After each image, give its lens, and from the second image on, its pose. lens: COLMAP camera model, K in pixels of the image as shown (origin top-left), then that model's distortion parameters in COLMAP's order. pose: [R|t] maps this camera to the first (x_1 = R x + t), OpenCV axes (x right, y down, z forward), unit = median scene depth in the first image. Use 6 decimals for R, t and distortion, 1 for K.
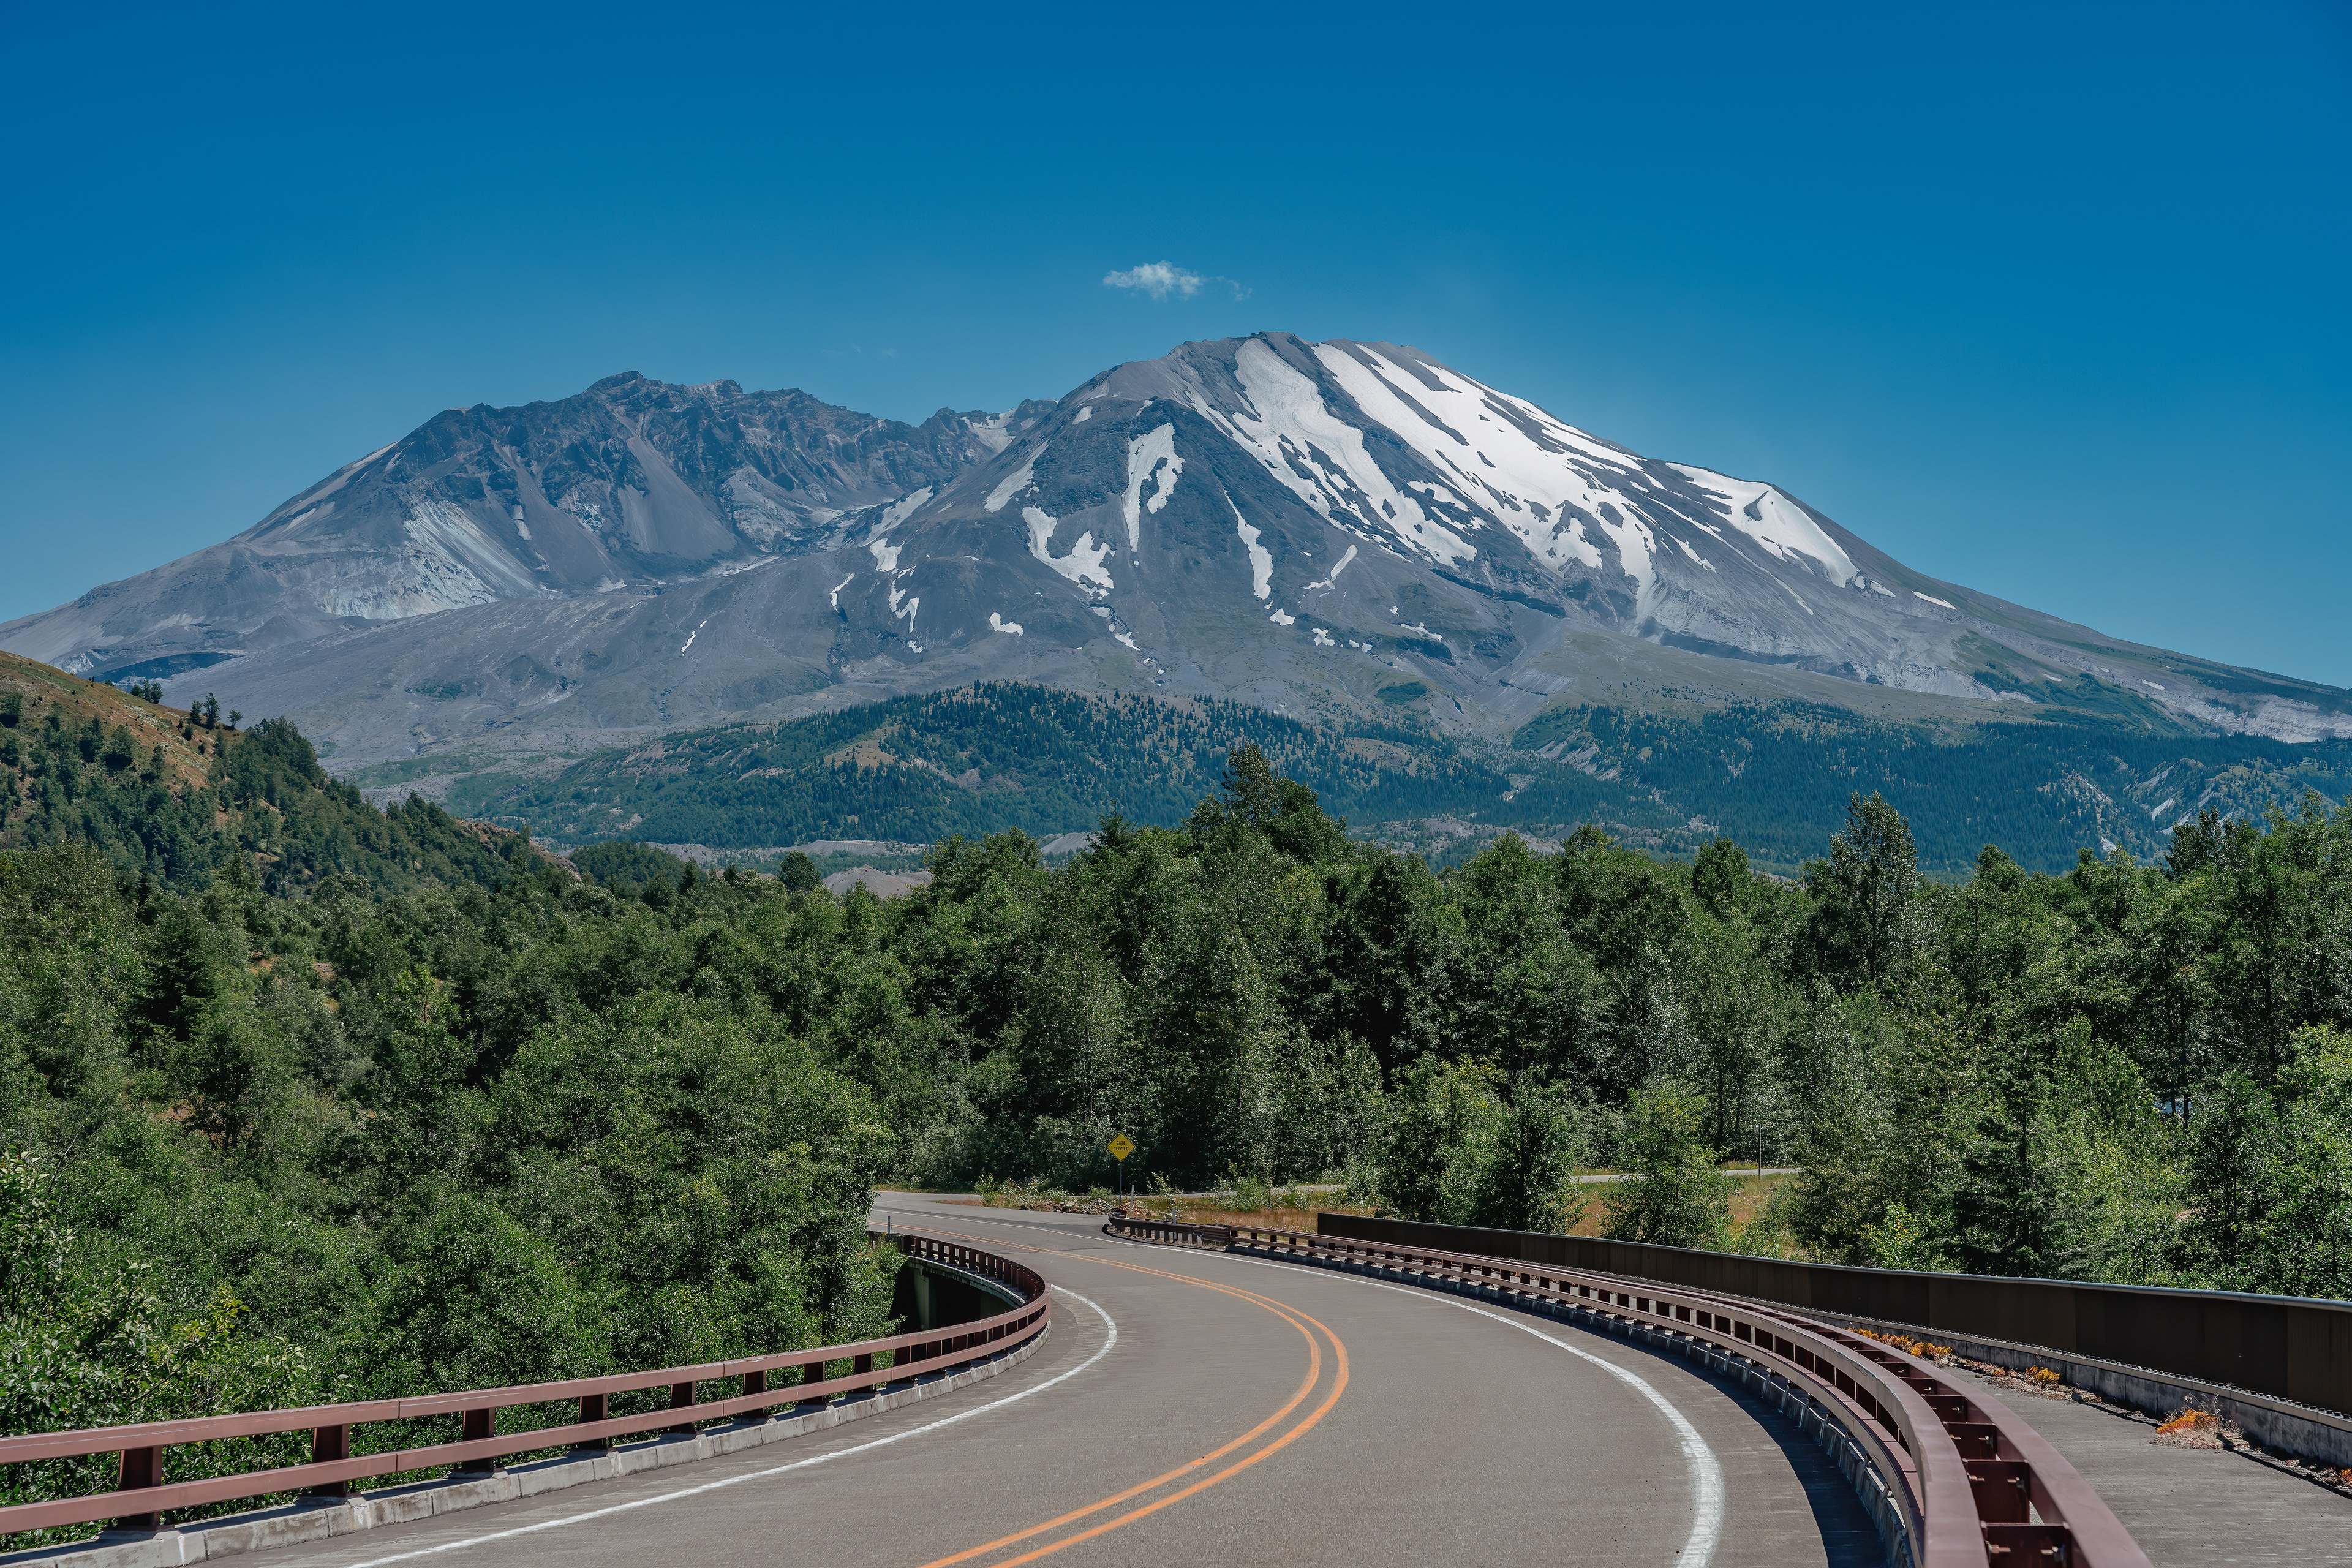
lens RADIAL K [[4772.6, 0, 1169.6], [0, 4772.6, 783.9], [0, 0, 1]] dist [0.015498, 0.000000]
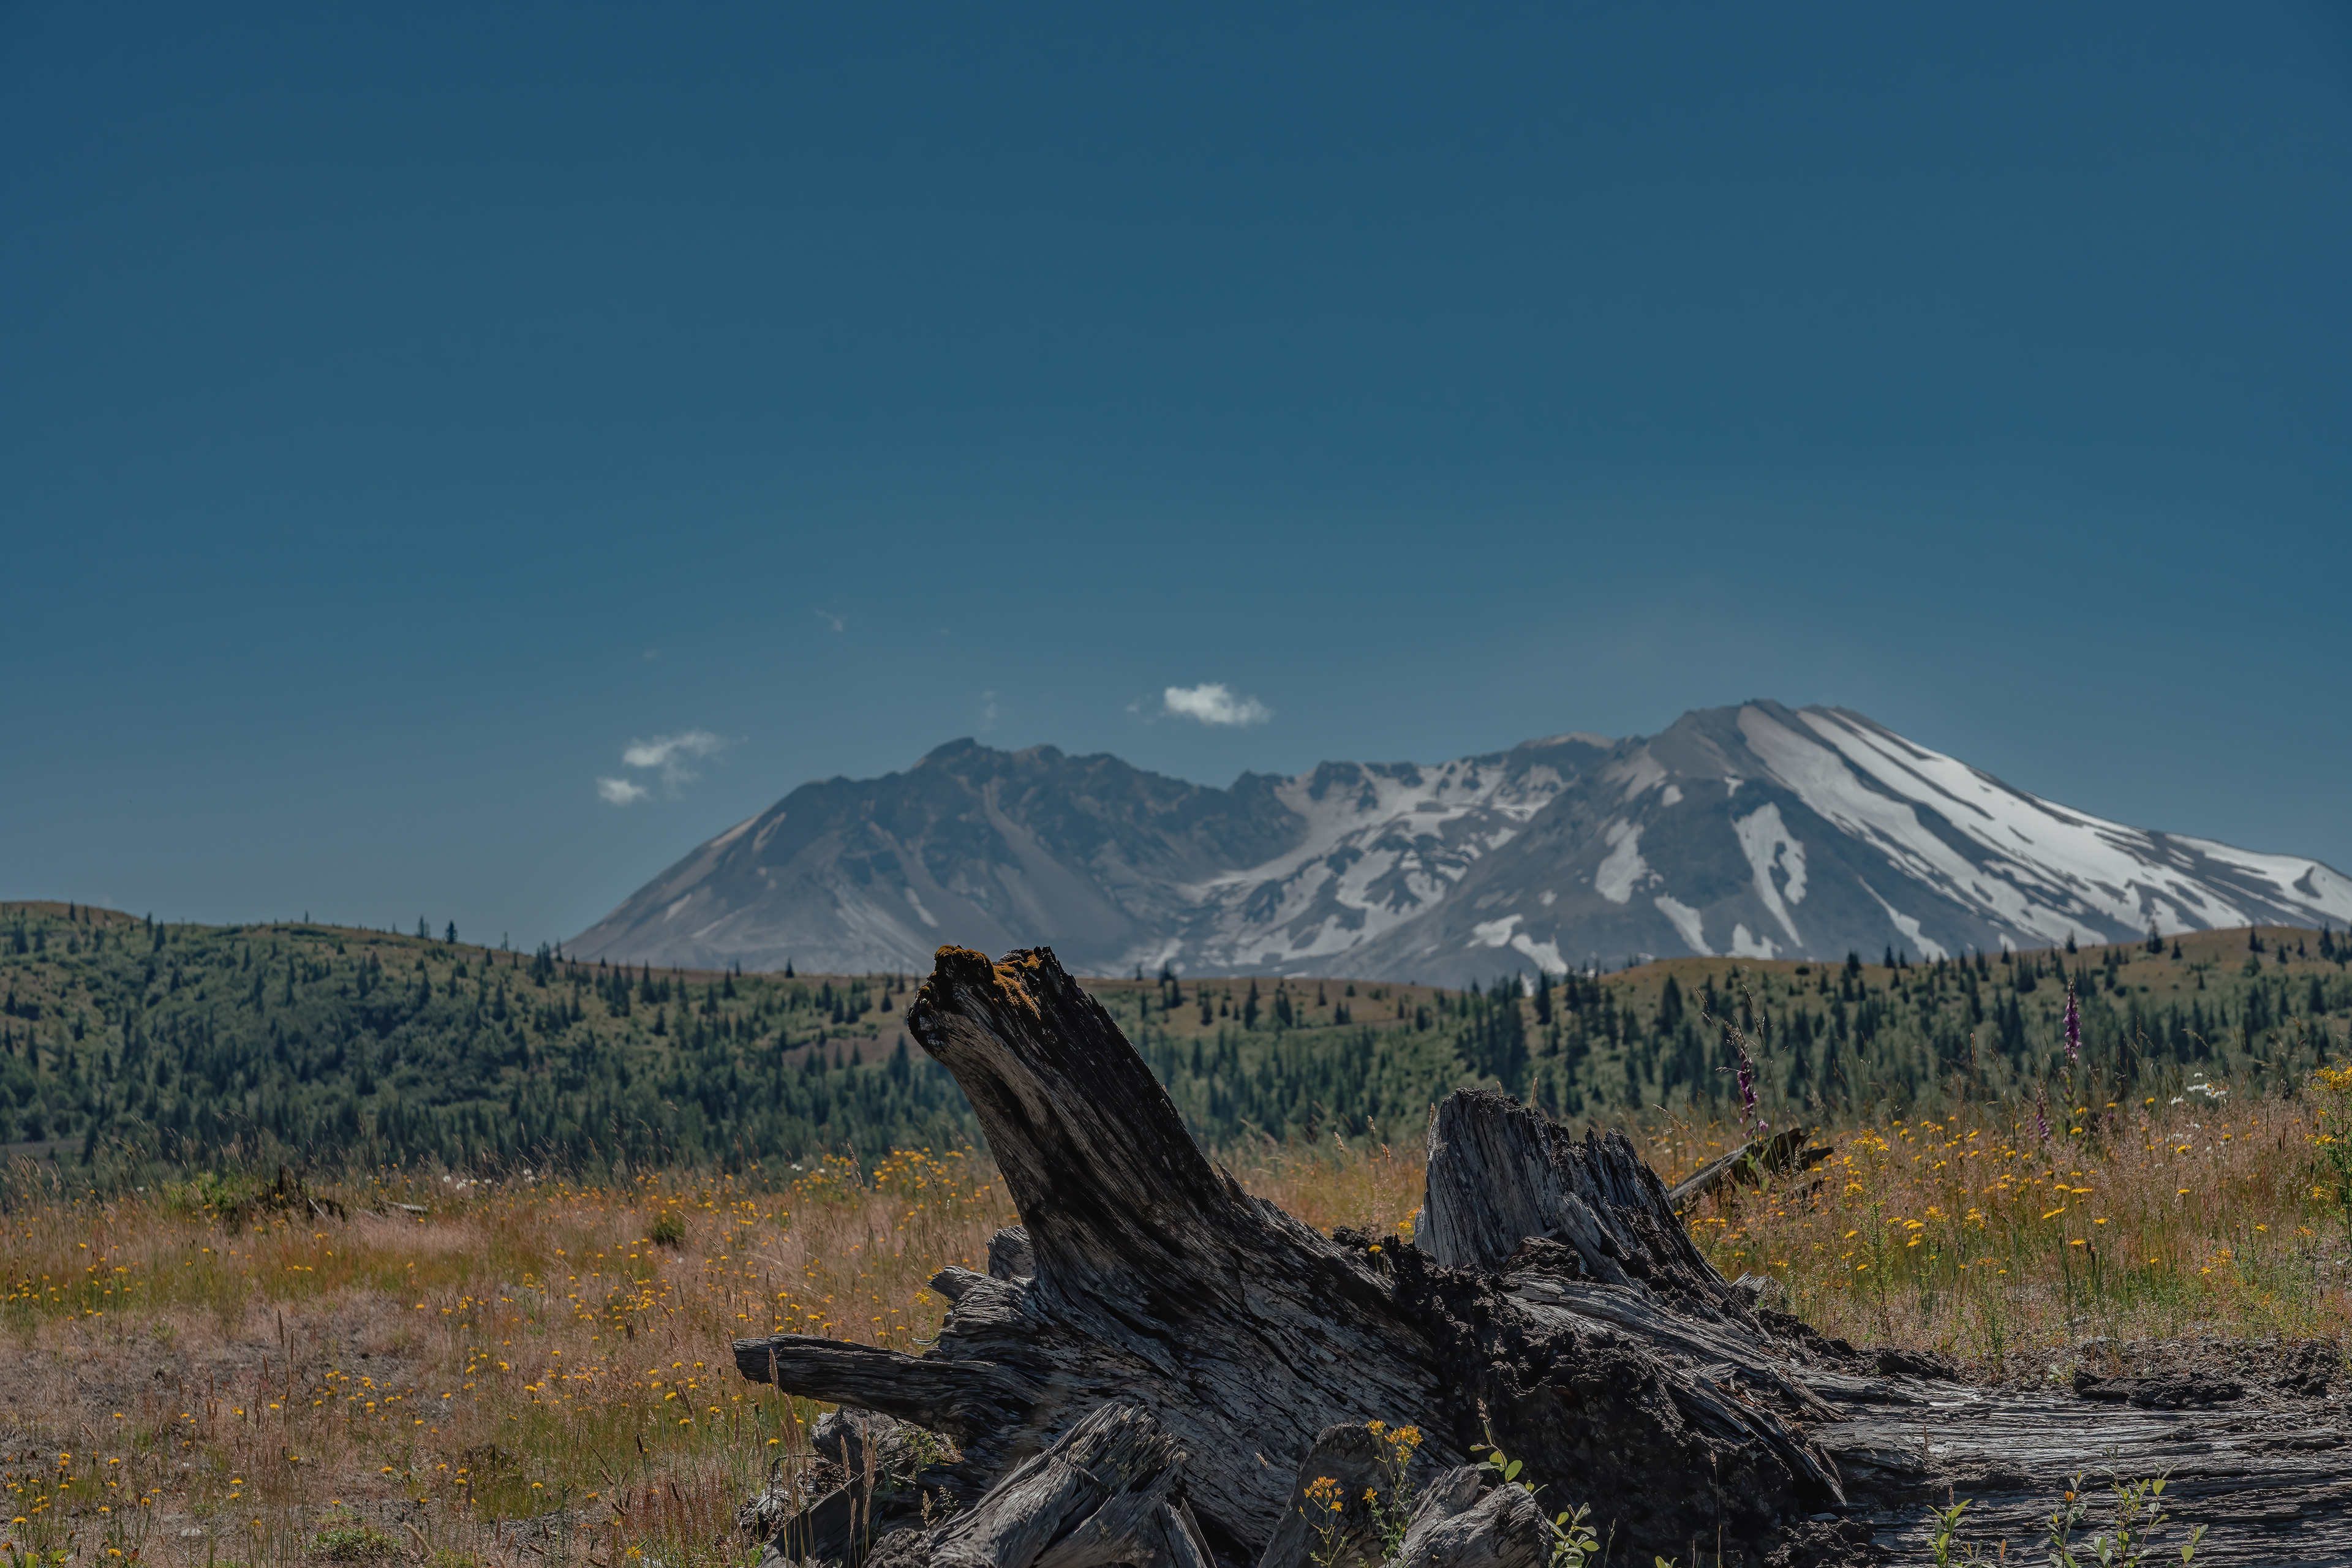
lens RADIAL K [[4772.6, 0, 1175.8], [0, 4772.6, 784.1], [0, 0, 1]] dist [0.015498, 0.000000]
pose [[0.988320, -0.007274, 0.152219, -0.248148], [0.016744, 0.997996, -0.061024, -0.023541], [-0.151470, 0.062860, 0.986461, 0.092909]]
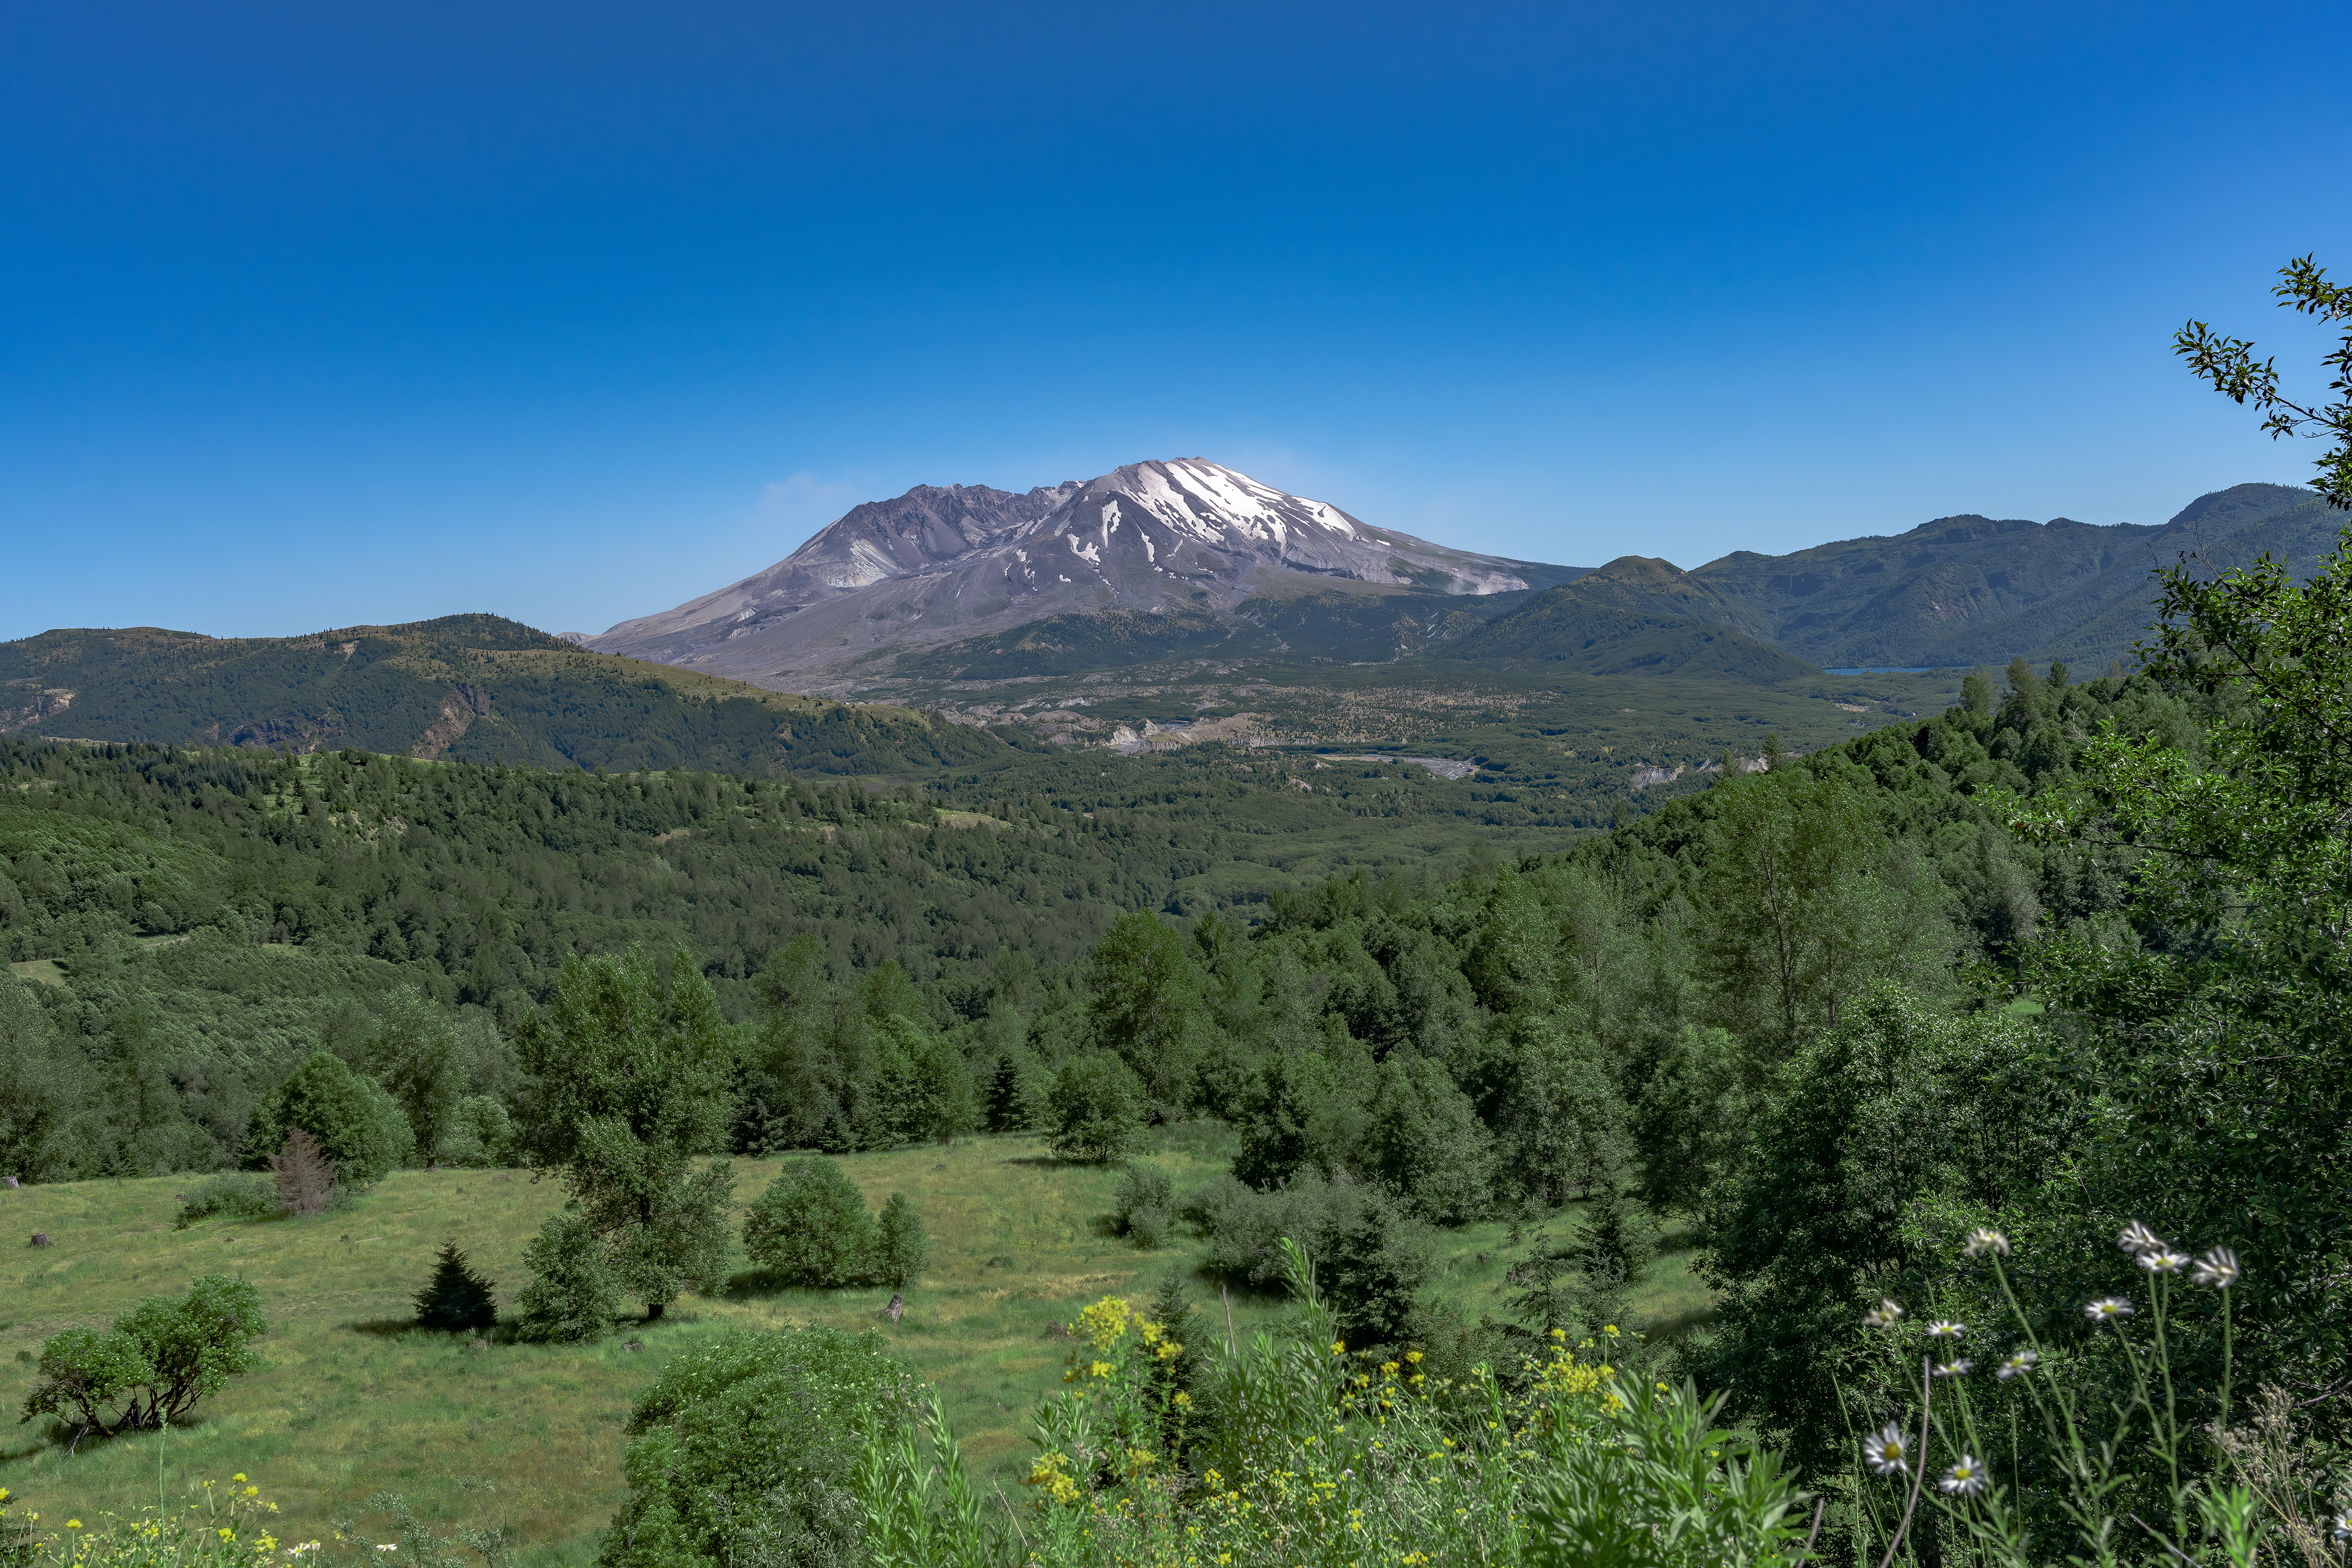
lens RADIAL K [[2025.9, 0, 1184.1], [0, 2025.9, 781.6], [0, 0, 1]] dist [-0.002475, -0.000141]
pose [[0.997124, -0.073887, 0.016863, 0.007741], [0.071826, 0.992313, 0.100773, -0.026091], [-0.024179, -0.099272, 0.994767, -0.228370]]
